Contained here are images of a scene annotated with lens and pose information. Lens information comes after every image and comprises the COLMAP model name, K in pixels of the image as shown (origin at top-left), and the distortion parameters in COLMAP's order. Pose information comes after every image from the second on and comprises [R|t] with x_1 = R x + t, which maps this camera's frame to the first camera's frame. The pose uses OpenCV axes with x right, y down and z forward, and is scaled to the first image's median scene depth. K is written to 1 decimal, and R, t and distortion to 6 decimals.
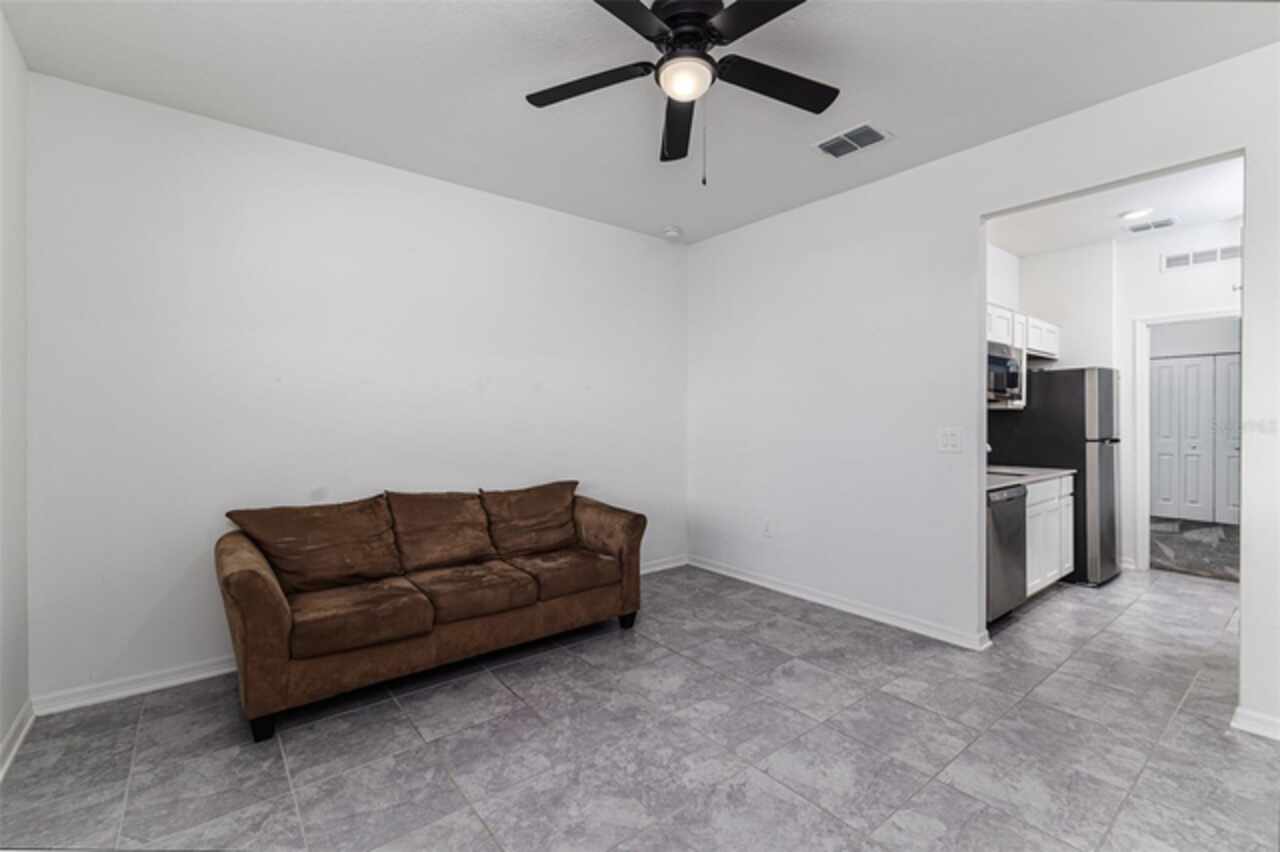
lens RADIAL K [[555.3, 0, 644.1], [0, 555.3, 419.3], [0, 0, 1]] dist [0.031549, 0.000024]
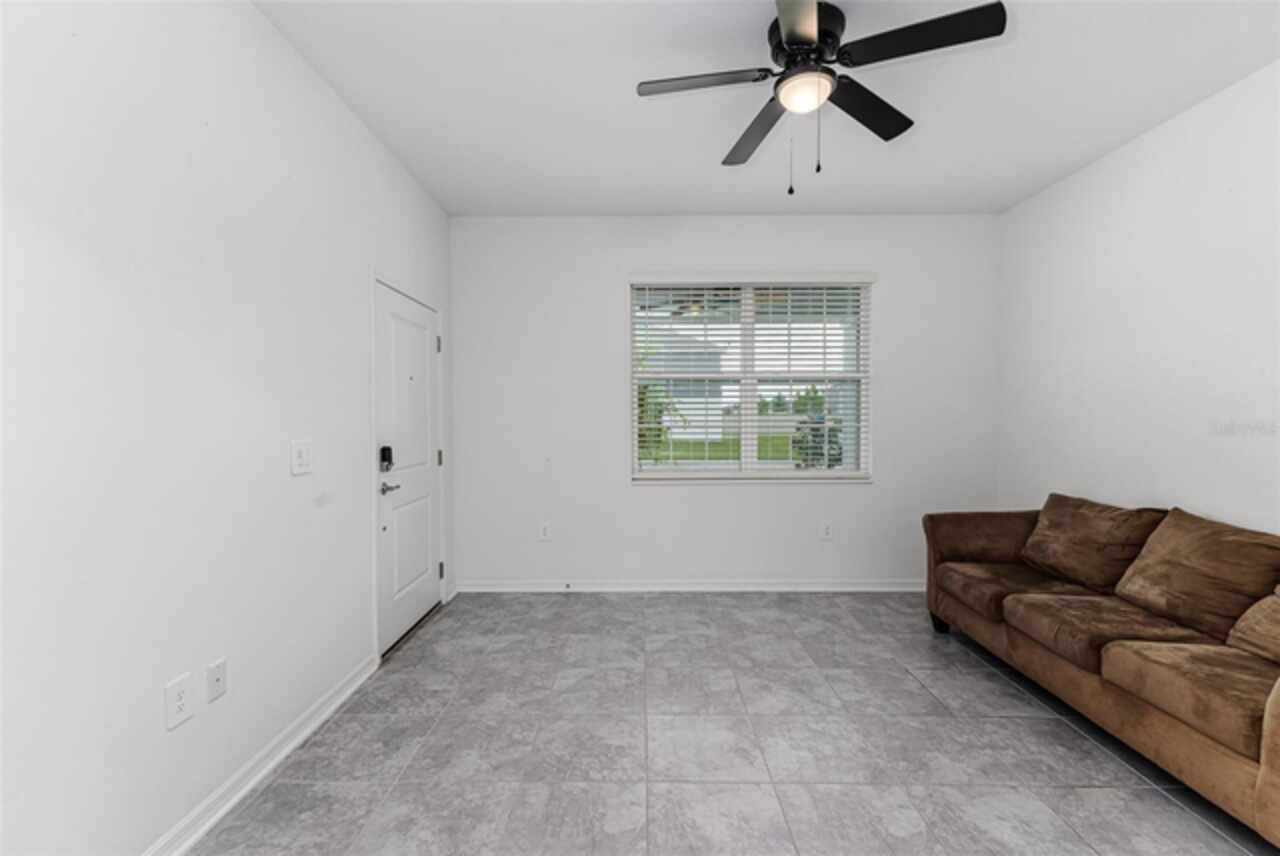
lens RADIAL K [[555.3, 0, 644.1], [0, 555.3, 421.3], [0, 0, 1]] dist [0.031549, 0.000024]
pose [[-0.631145, 0.000424, -0.775665, 1.038779], [0.000273, 1.000000, 0.000324, -0.002601], [0.775665, -0.000007, -0.631145, 1.389222]]
